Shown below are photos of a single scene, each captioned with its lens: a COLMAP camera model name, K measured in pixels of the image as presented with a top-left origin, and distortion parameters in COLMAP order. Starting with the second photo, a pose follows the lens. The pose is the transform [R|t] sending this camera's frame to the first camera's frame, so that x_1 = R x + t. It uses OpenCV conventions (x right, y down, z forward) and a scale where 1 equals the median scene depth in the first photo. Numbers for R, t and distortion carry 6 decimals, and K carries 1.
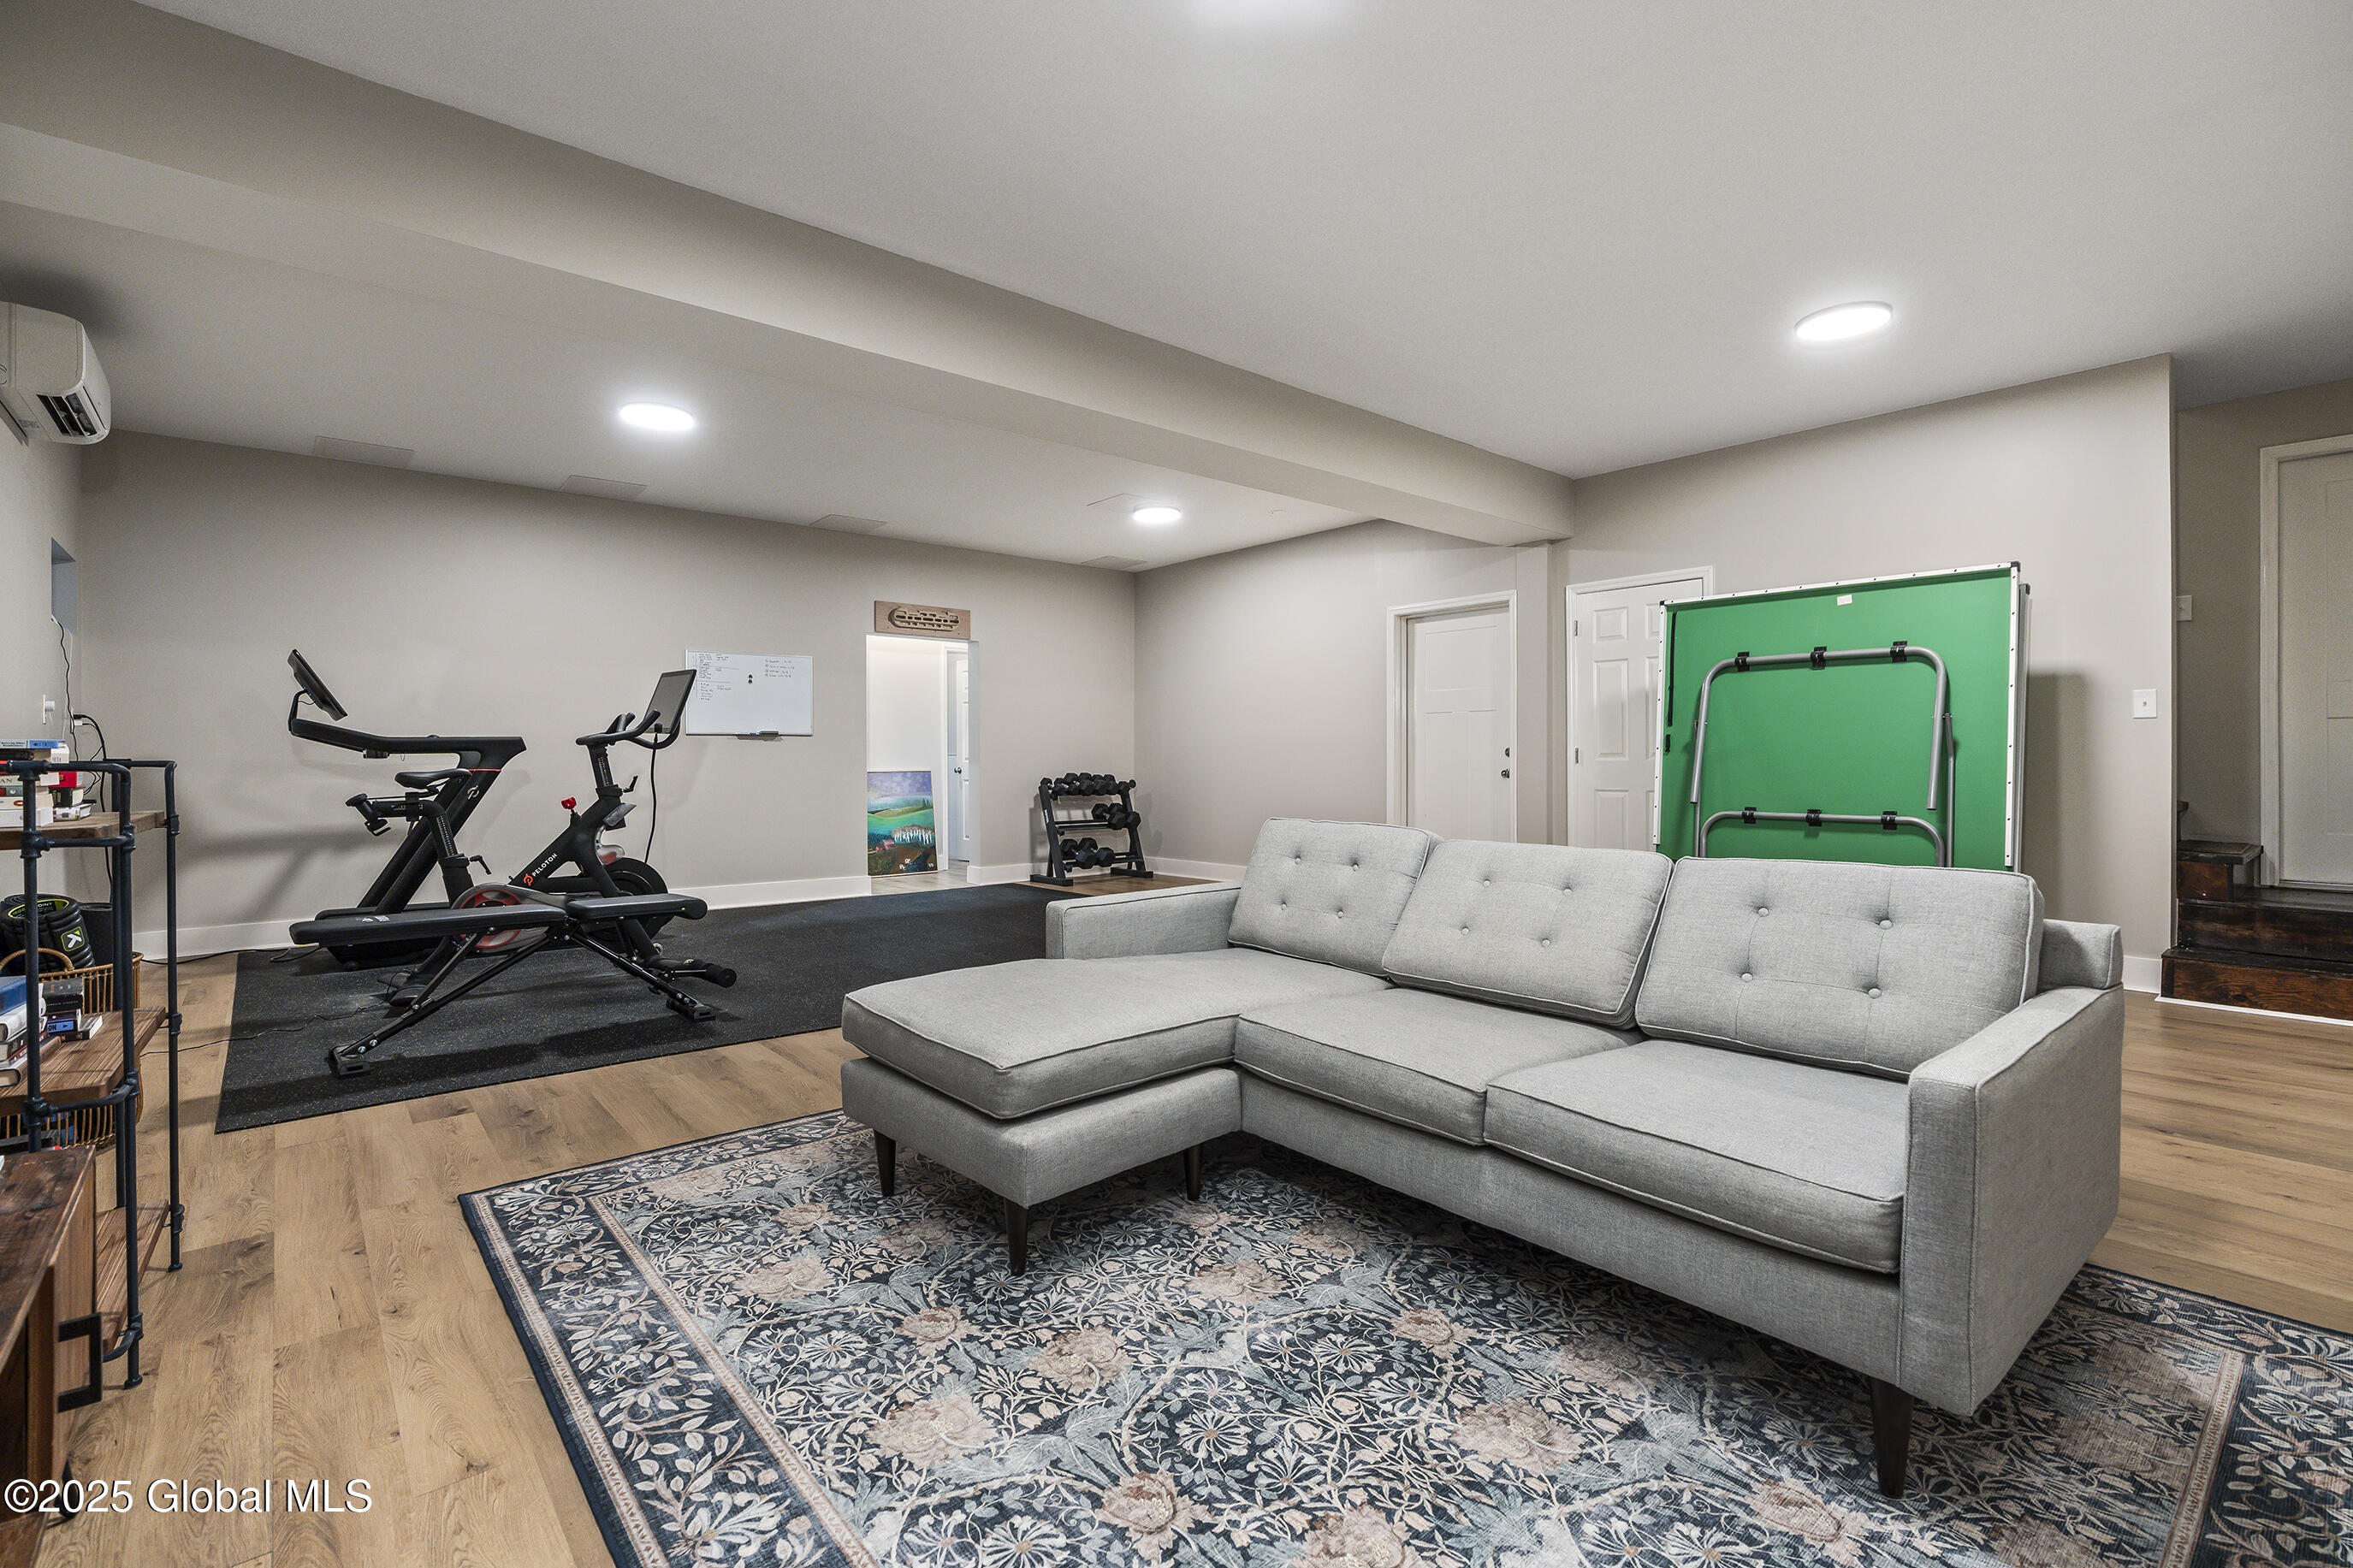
lens RADIAL K [[1068.3, 0, 1174.2], [0, 1068.3, 774.4], [0, 0, 1]] dist [-0.008469, 0.003427]
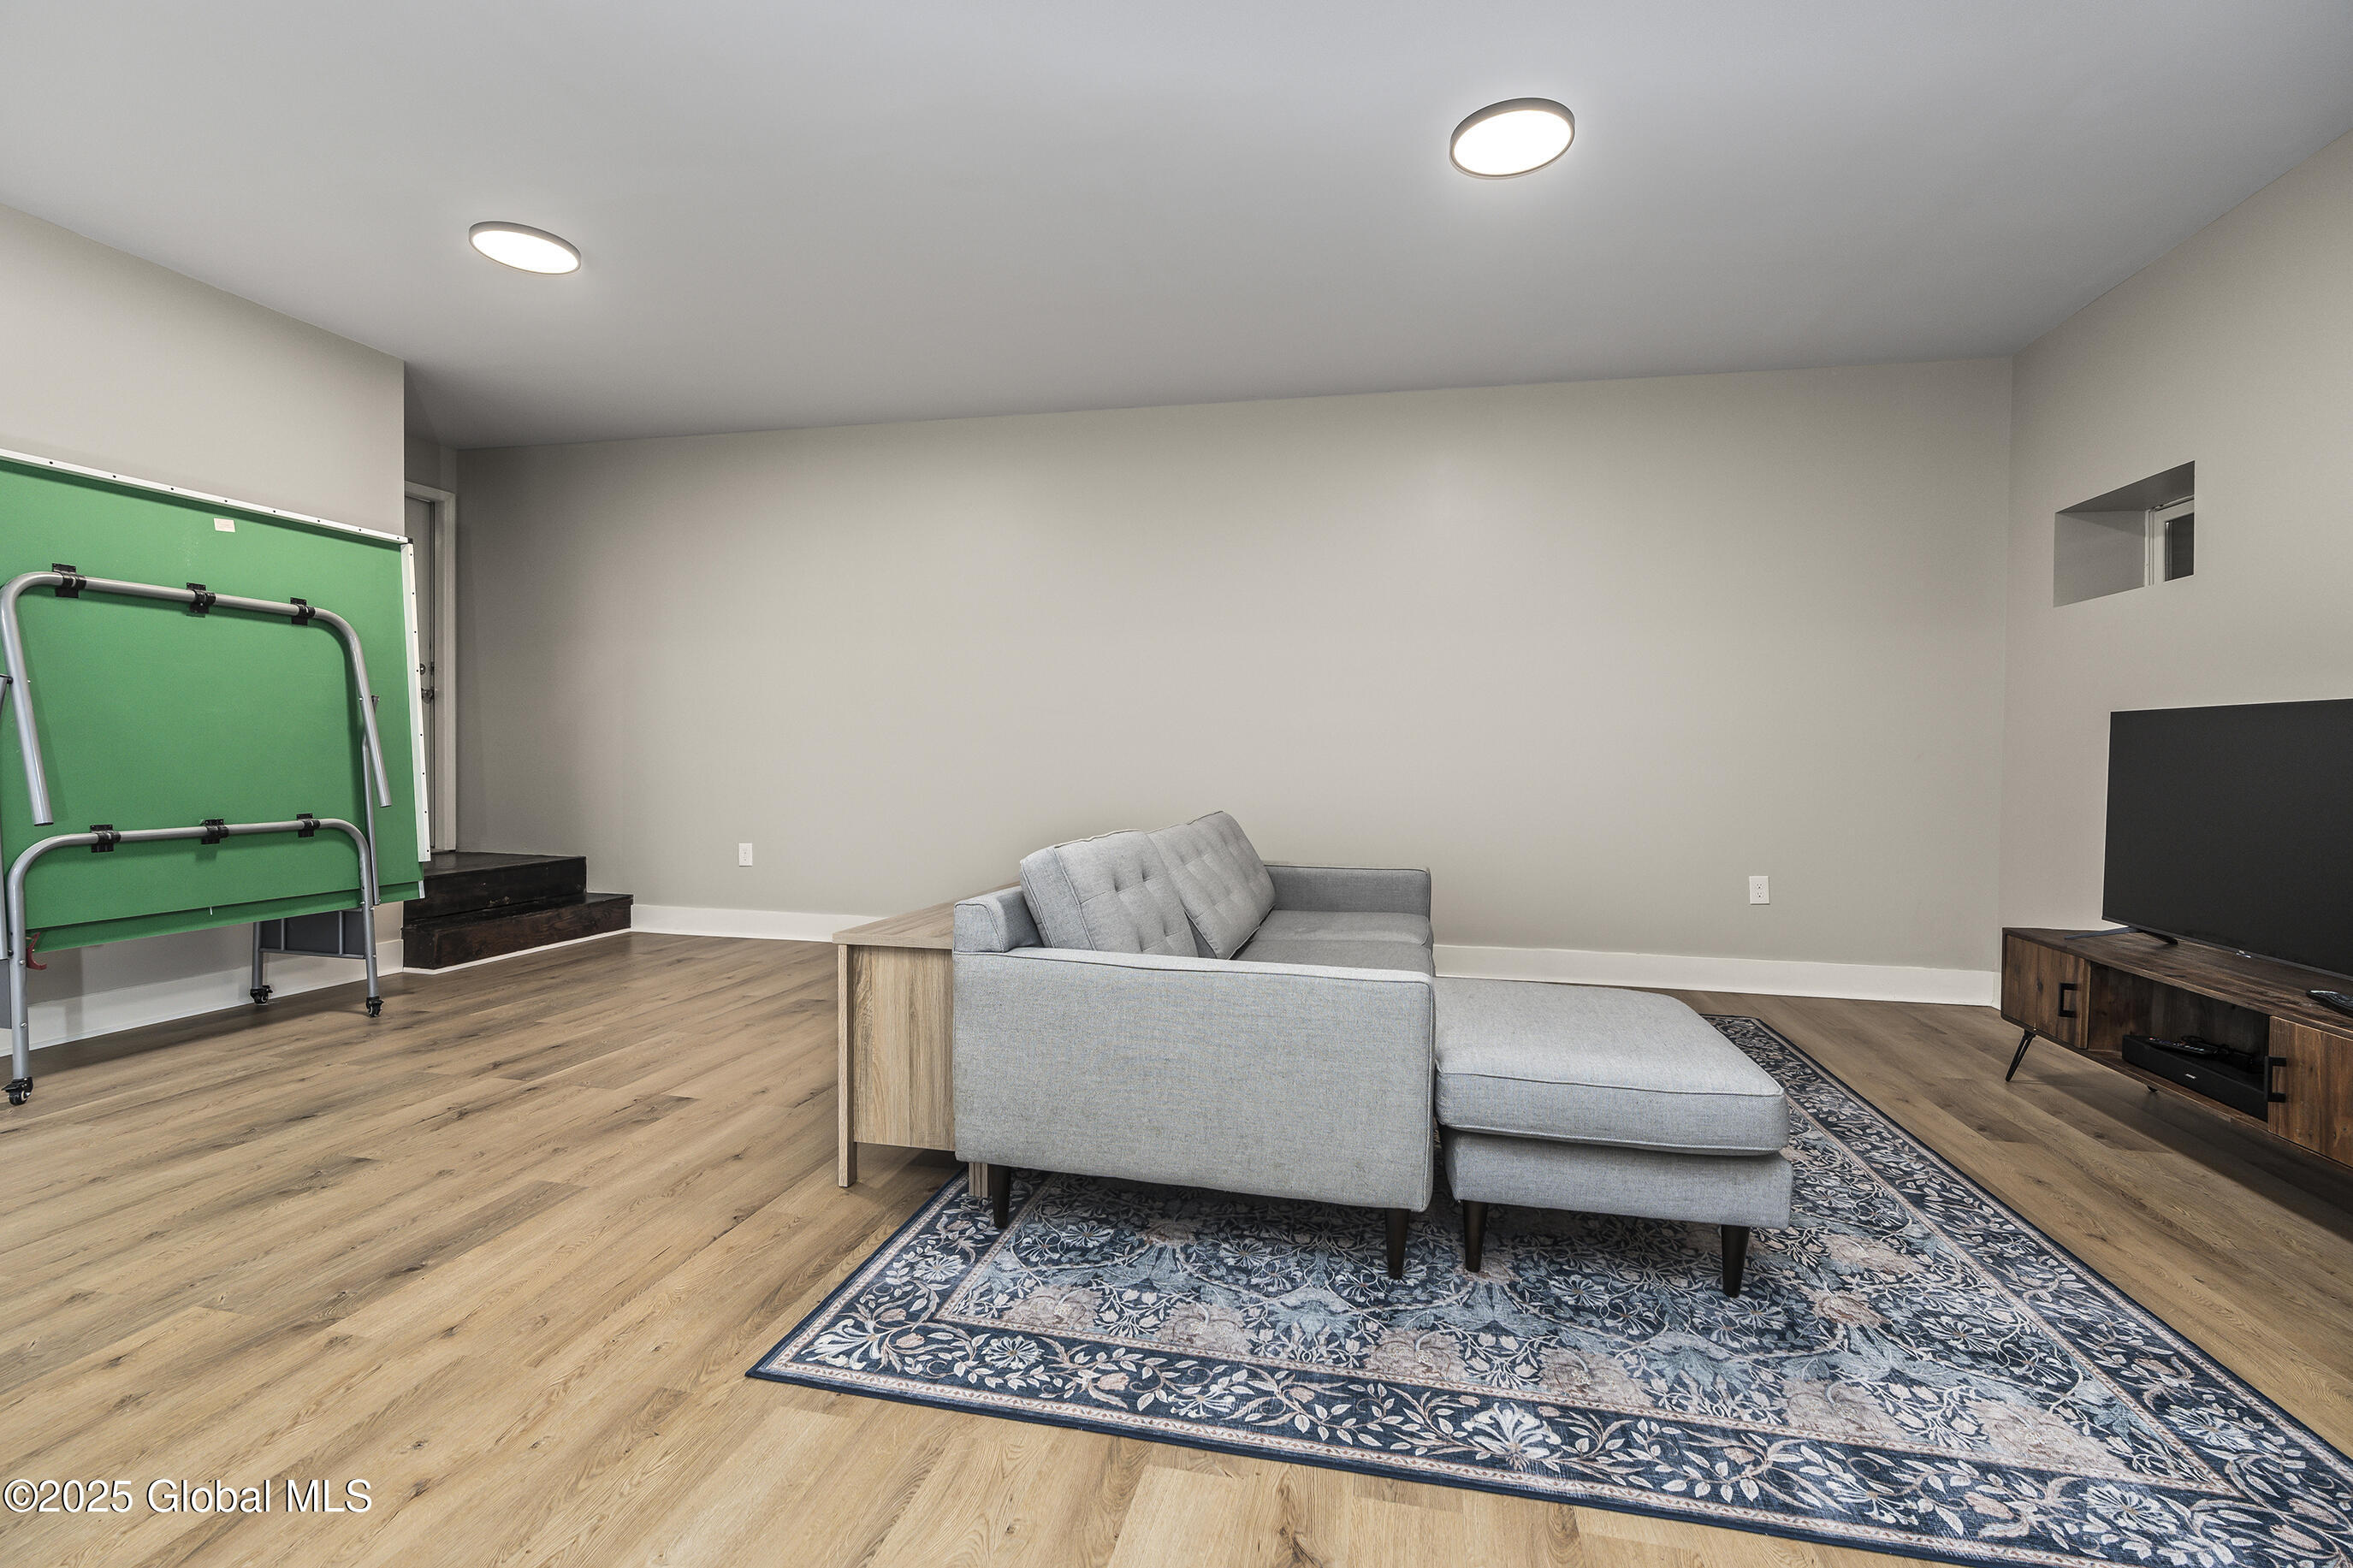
lens RADIAL K [[1068.3, 0, 1171.4], [0, 1068.3, 771.5], [0, 0, 1]] dist [-0.008469, 0.003427]
pose [[-0.607063, -0.021159, 0.794372, -0.752612], [0.002505, 0.999590, 0.028539, -0.038505], [-0.794650, 0.019315, -0.606761, 2.123967]]
